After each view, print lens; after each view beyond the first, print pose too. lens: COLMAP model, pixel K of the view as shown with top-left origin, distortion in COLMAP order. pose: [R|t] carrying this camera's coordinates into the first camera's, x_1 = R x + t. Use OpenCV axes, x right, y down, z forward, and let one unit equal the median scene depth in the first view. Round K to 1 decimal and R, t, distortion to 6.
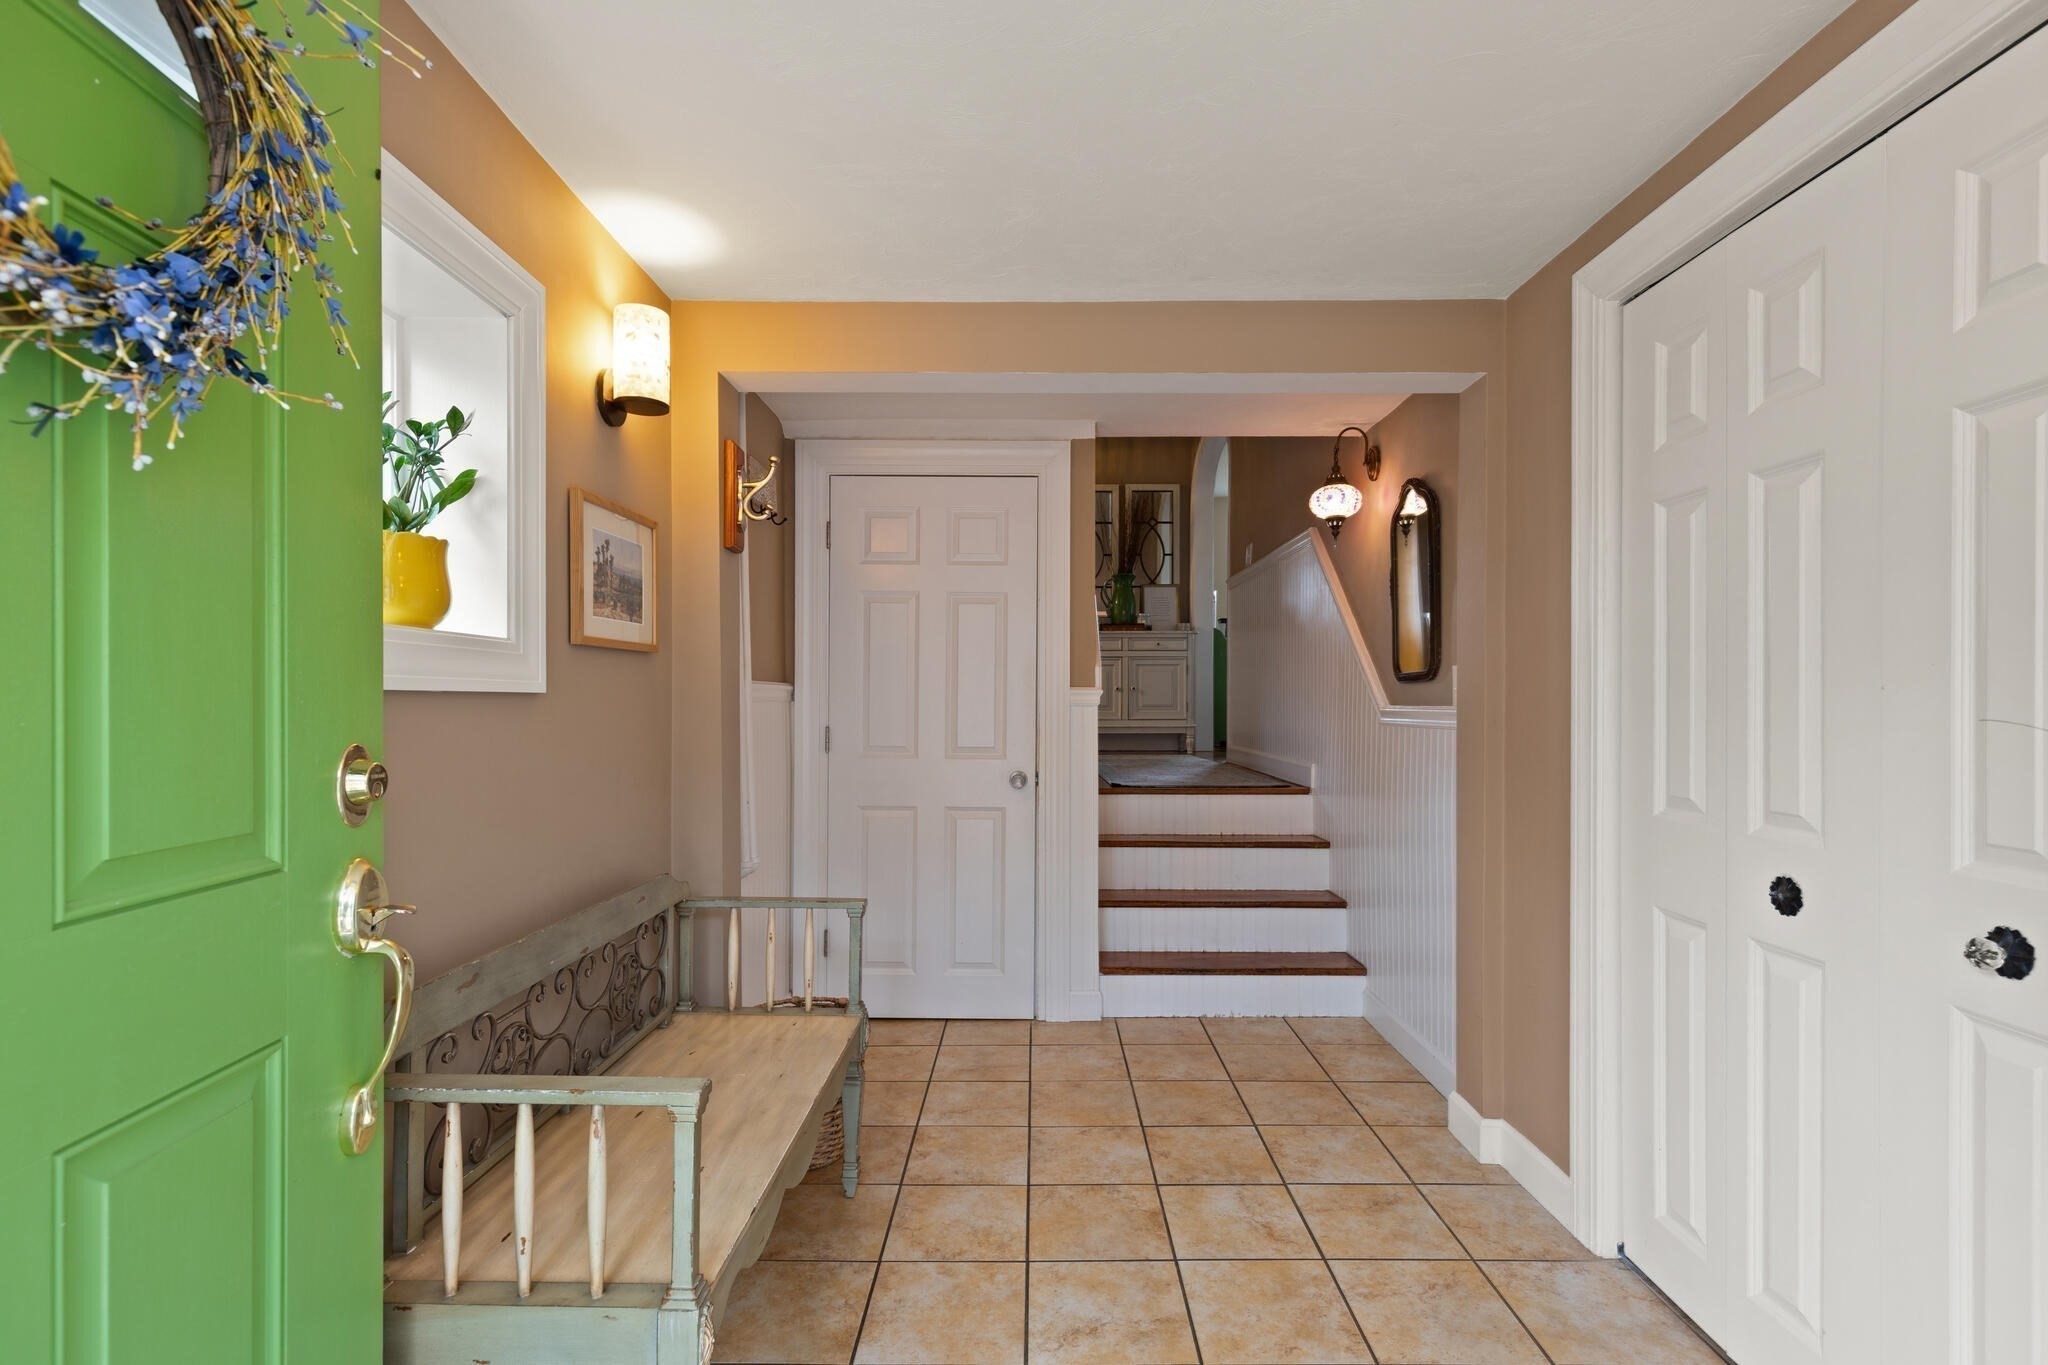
lens RADIAL K [[938.2, 0, 1025.0], [0, 938.2, 696.3], [0, 0, 1]] dist [0.002887, 0.000044]
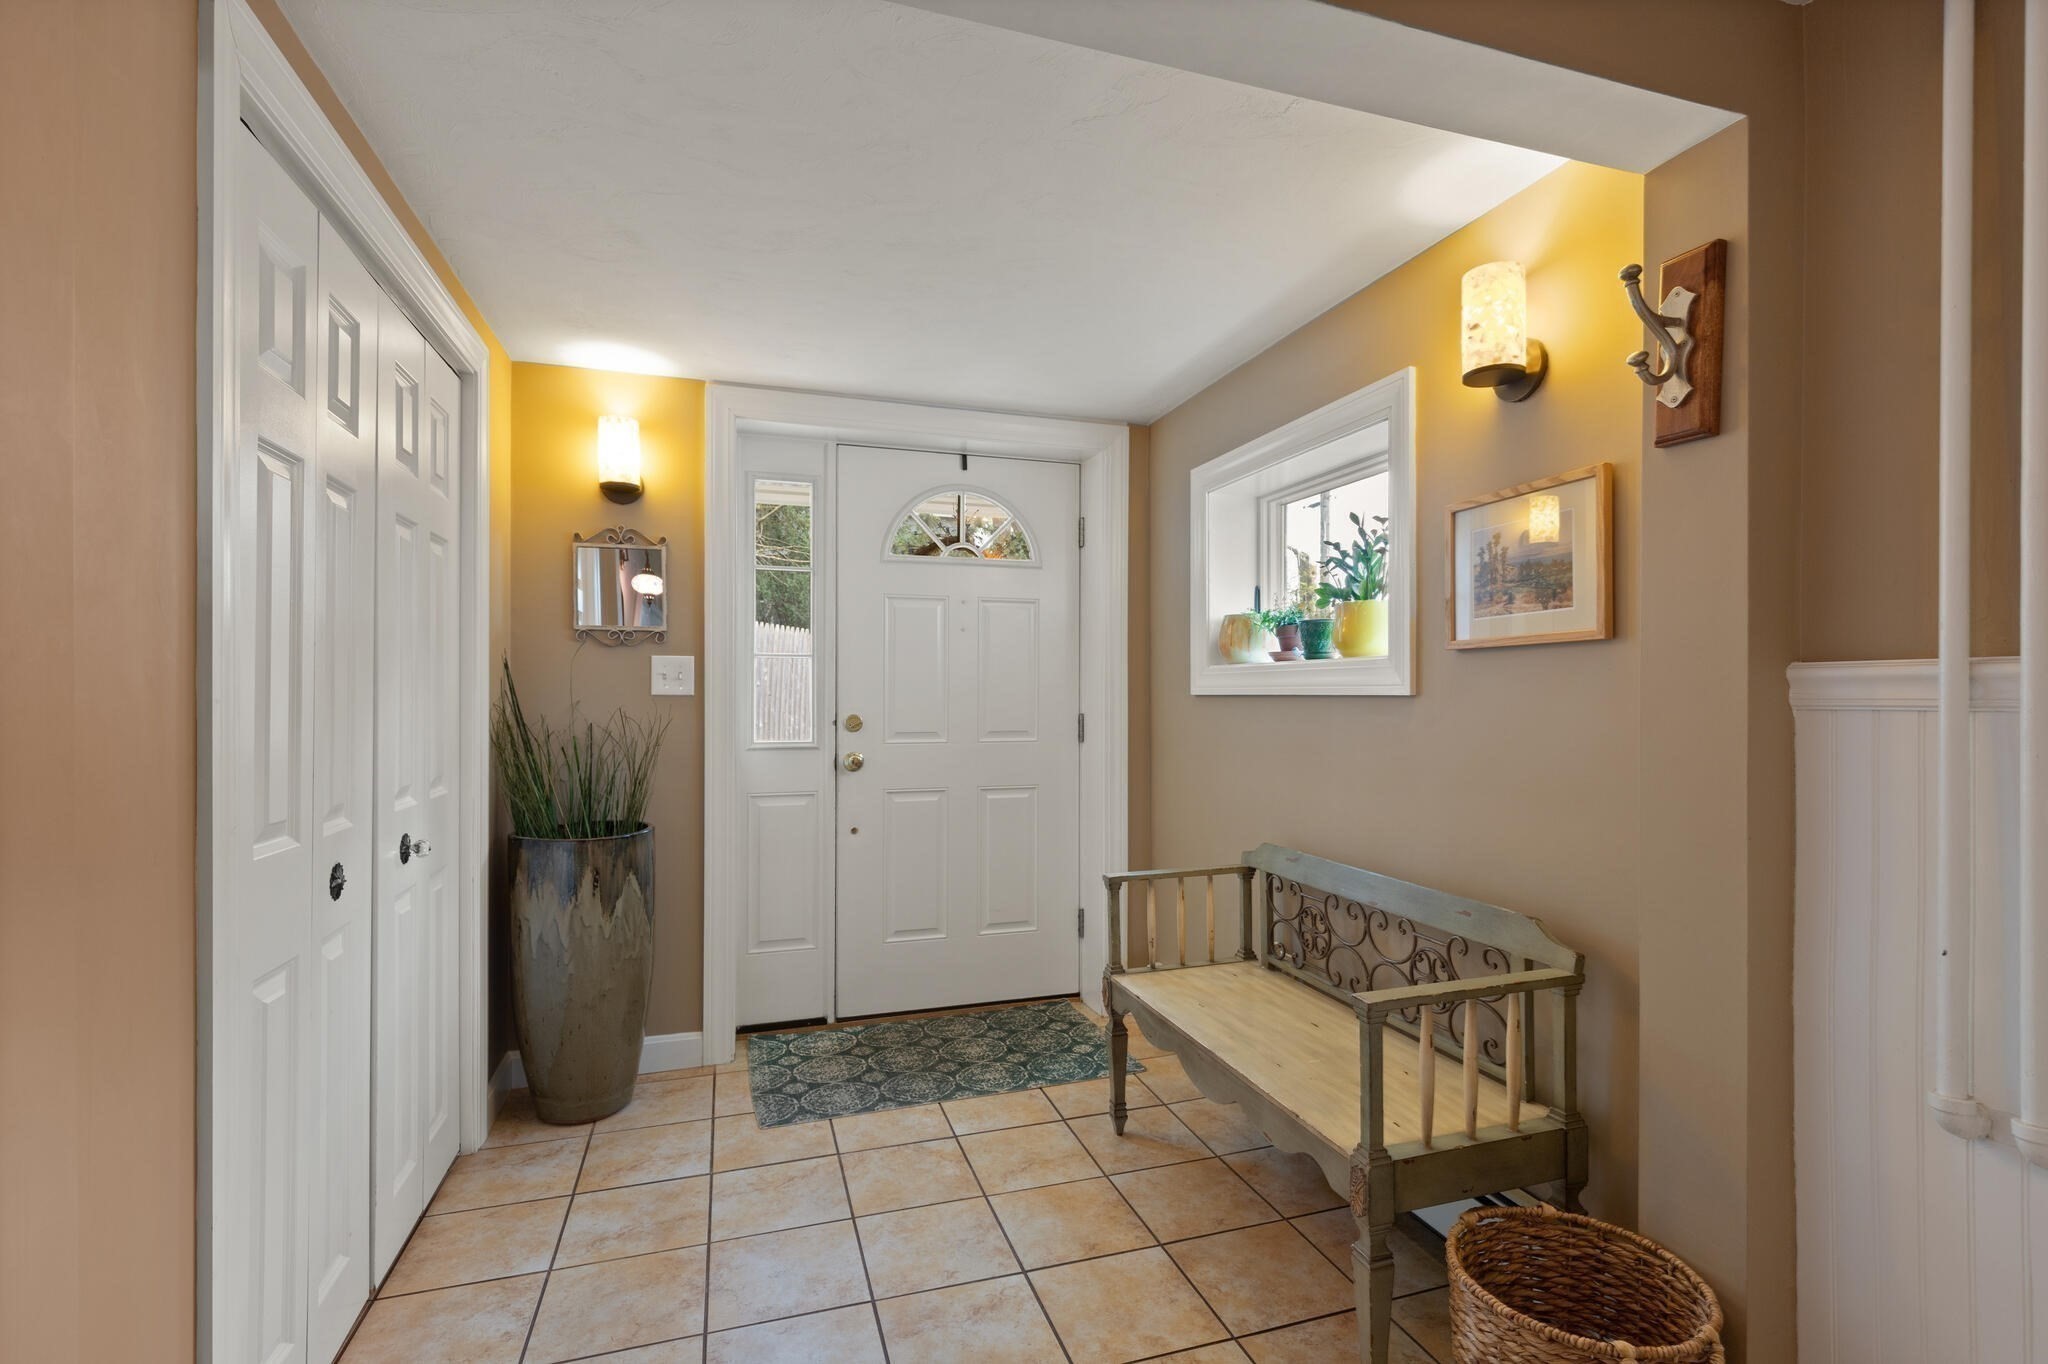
lens RADIAL K [[938.2, 0, 1026.4], [0, 938.2, 689.3], [0, 0, 1]] dist [0.002887, 0.000044]
pose [[-0.949768, -0.007823, -0.312858, 0.341621], [-0.005720, 0.999954, -0.007639, 0.000825], [0.312904, -0.005466, -0.949769, 1.957674]]
